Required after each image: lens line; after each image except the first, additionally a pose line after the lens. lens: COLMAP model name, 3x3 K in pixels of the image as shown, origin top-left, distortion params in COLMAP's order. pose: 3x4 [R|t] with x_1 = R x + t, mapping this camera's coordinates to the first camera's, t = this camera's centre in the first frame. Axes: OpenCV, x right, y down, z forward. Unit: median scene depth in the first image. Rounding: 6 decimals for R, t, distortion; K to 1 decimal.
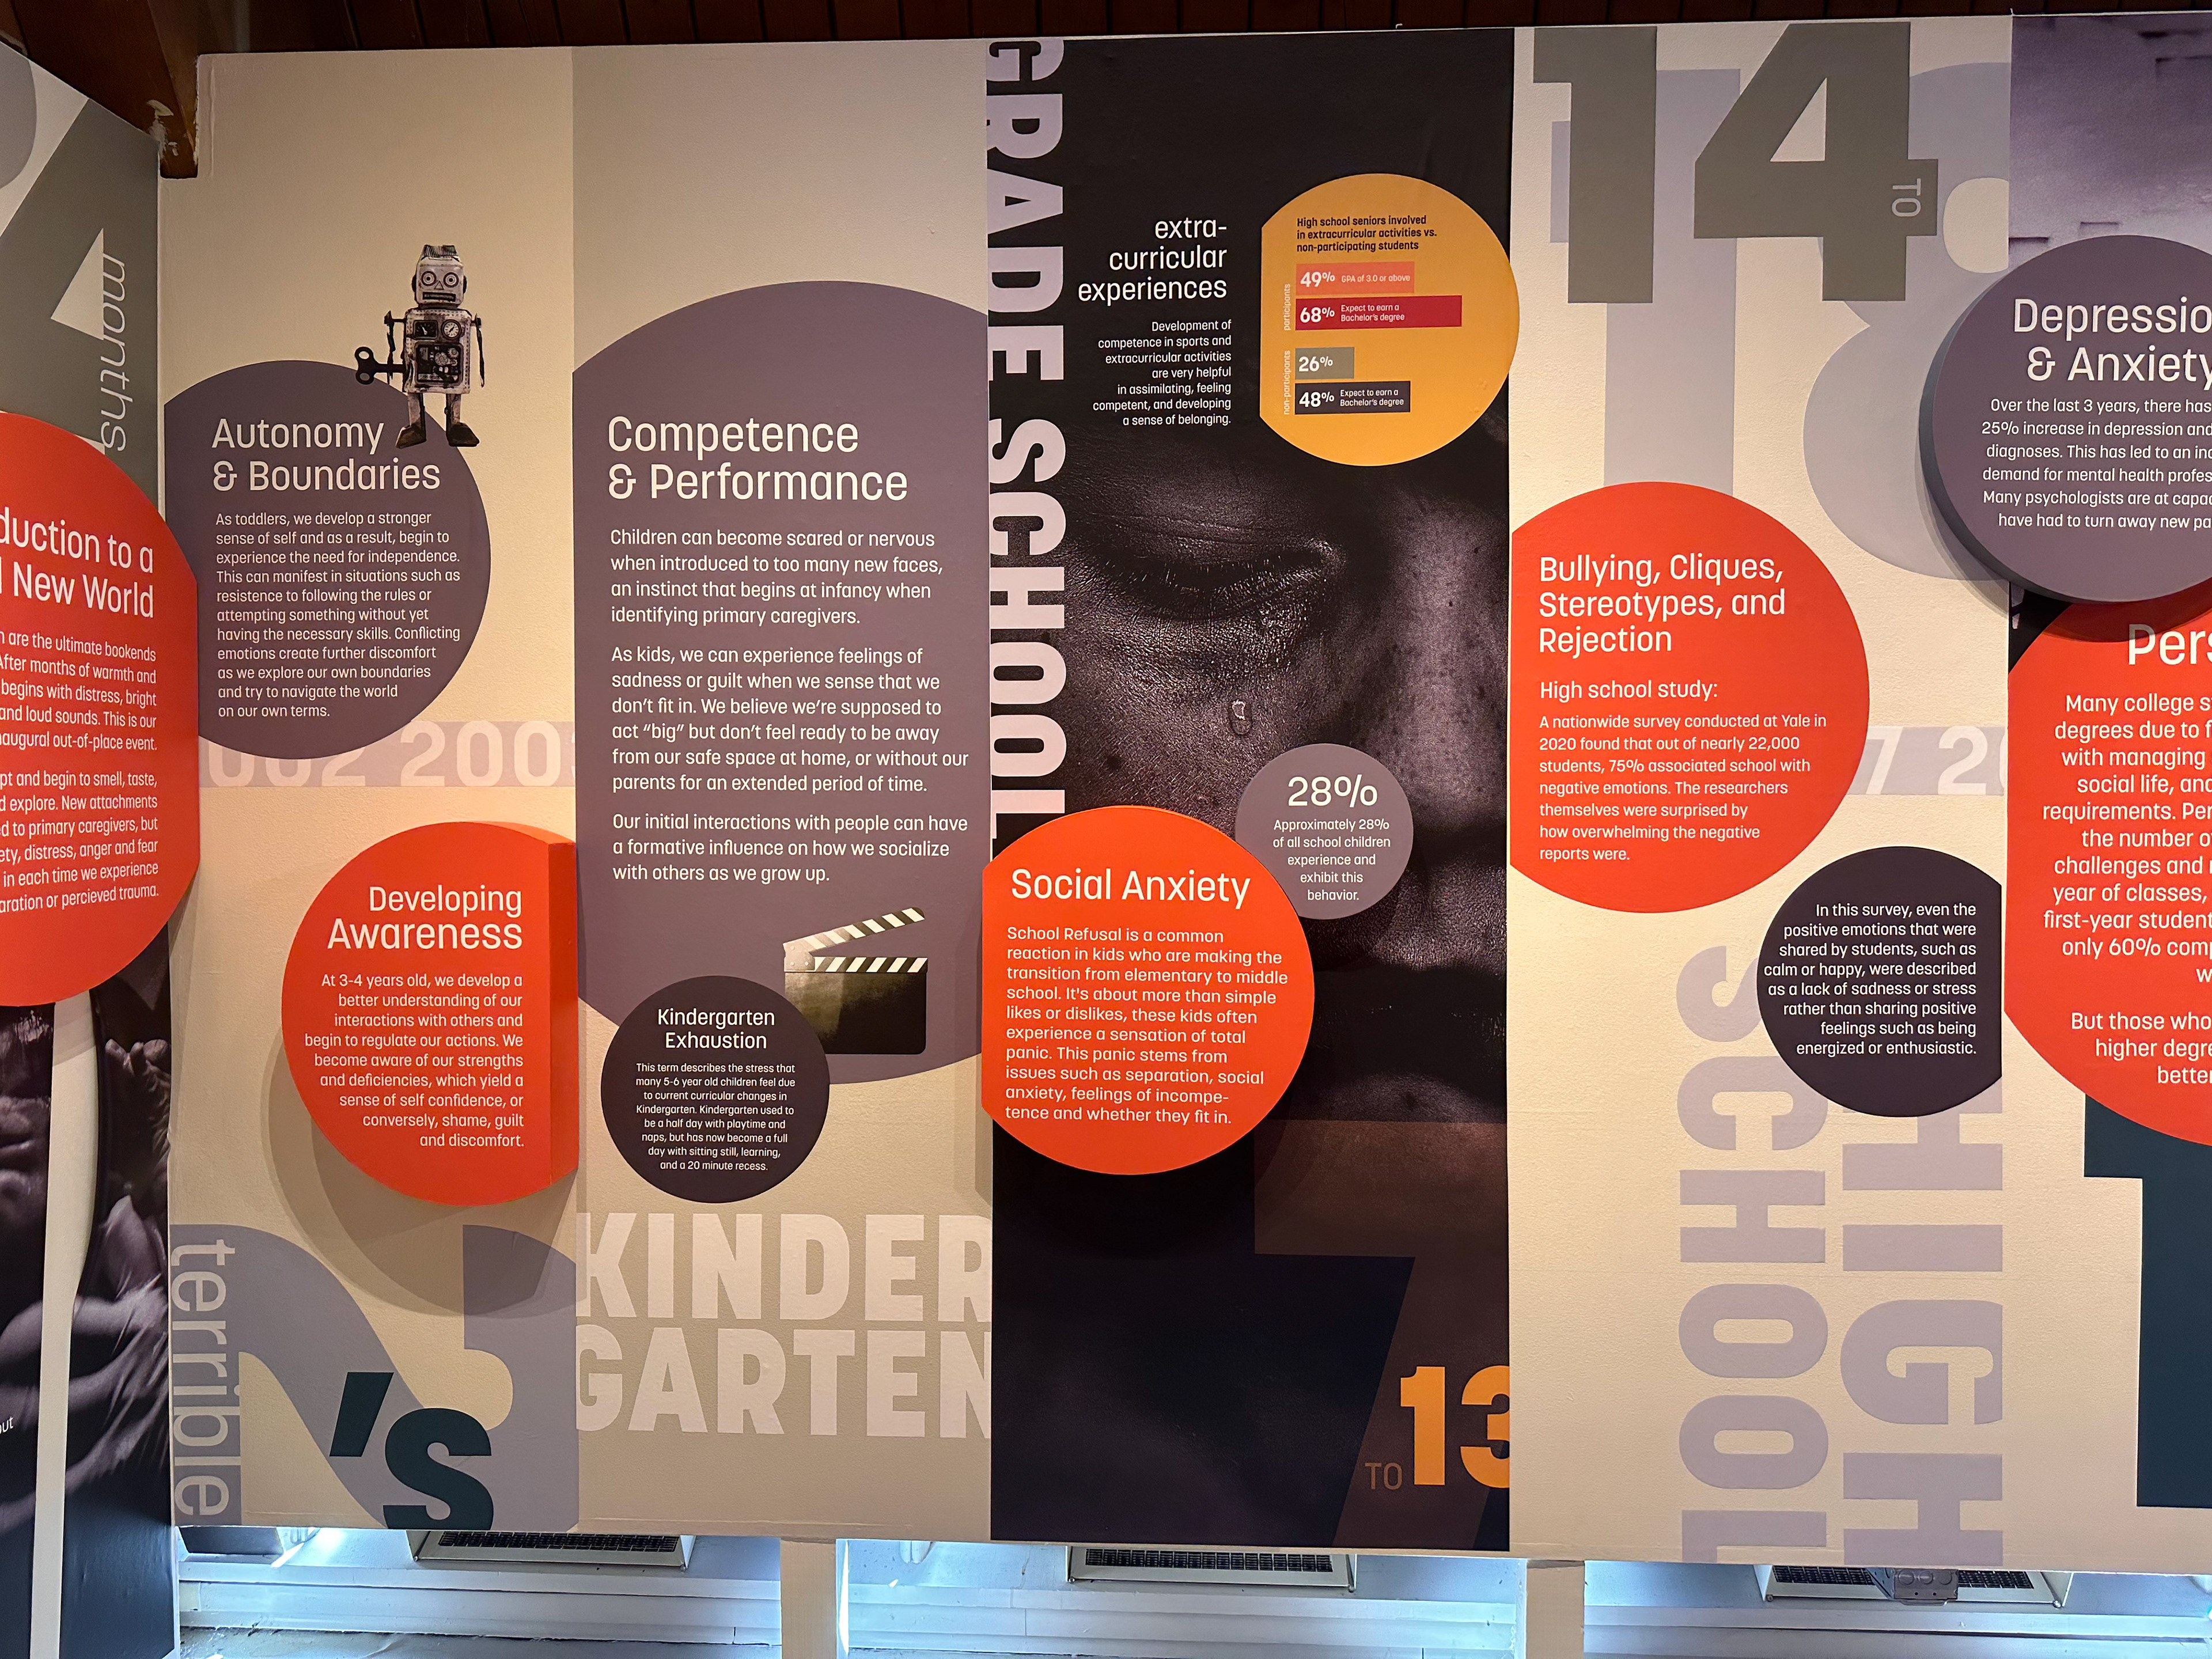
lens RADIAL K [[1550.1, 0, 1125.5], [0, 1550.1, 815.7], [0, 0, 1]] dist [0.055317, -0.052204]
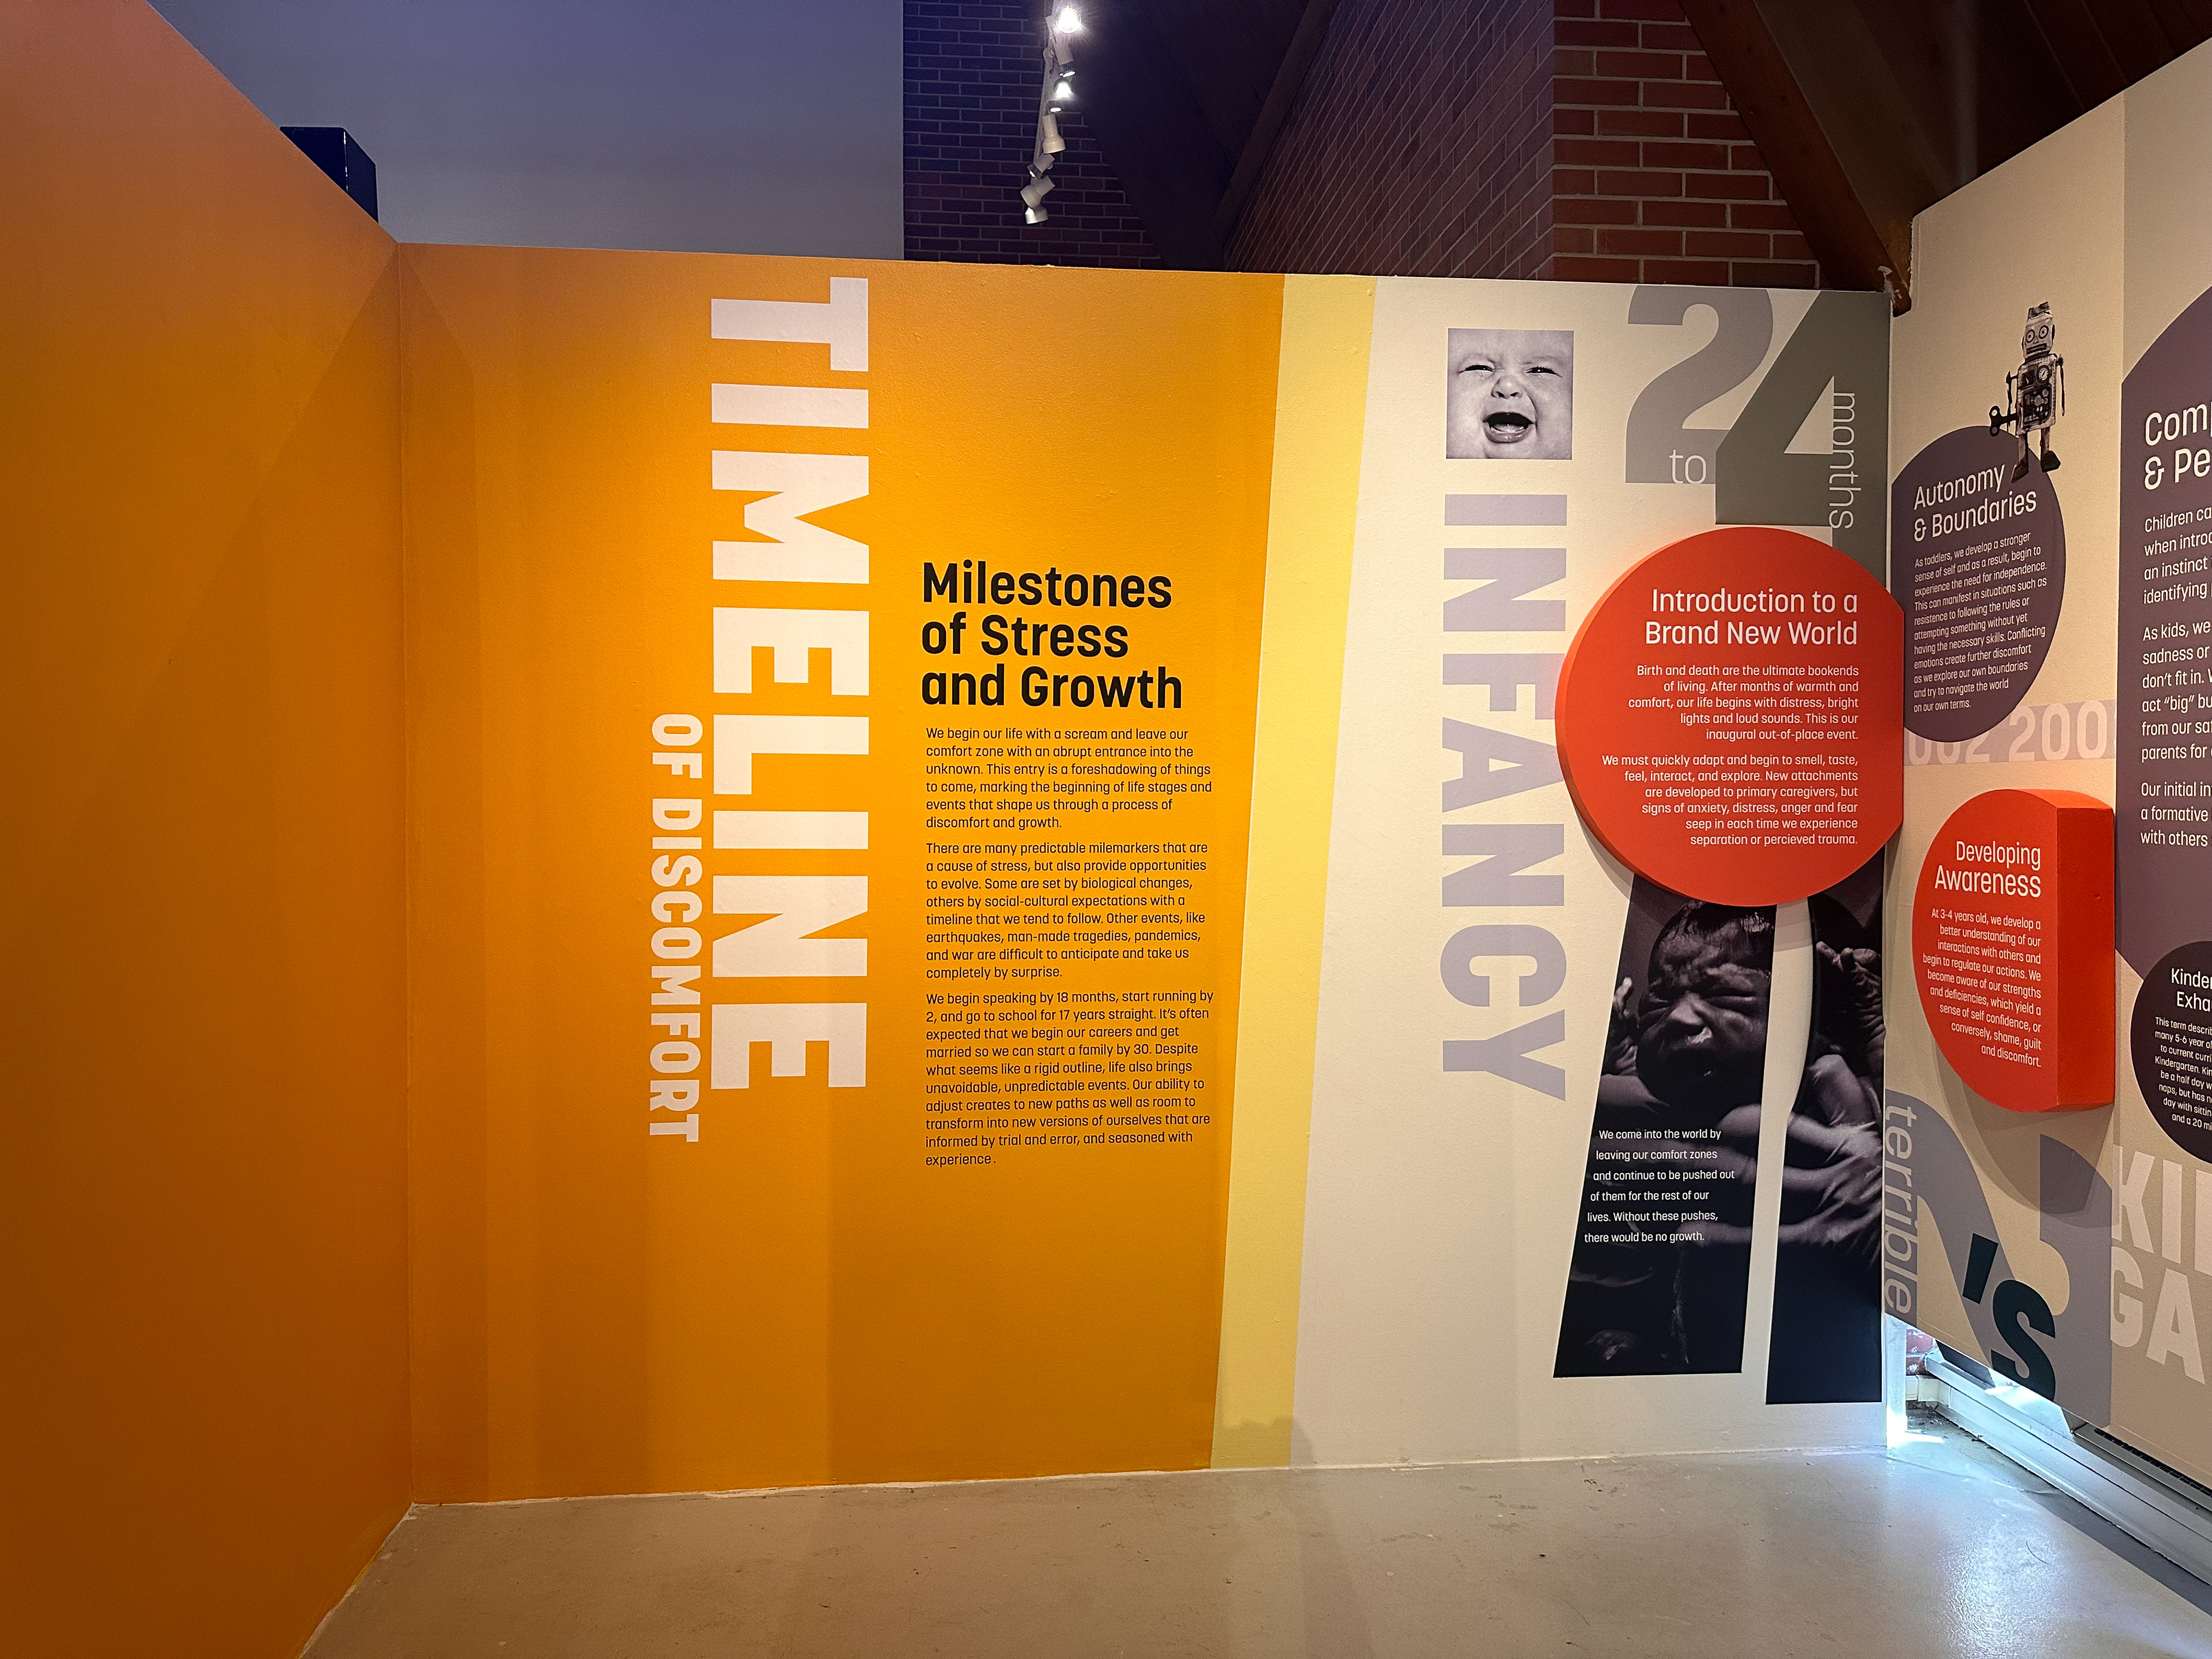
lens RADIAL K [[1550.1, 0, 1108.1], [0, 1550.1, 819.6], [0, 0, 1]] dist [0.055317, -0.052204]
pose [[0.160007, 0.014834, -0.987004, 0.632435], [-0.018729, 0.999753, 0.011989, 0.024937], [0.986938, 0.016567, 0.160245, 0.119940]]
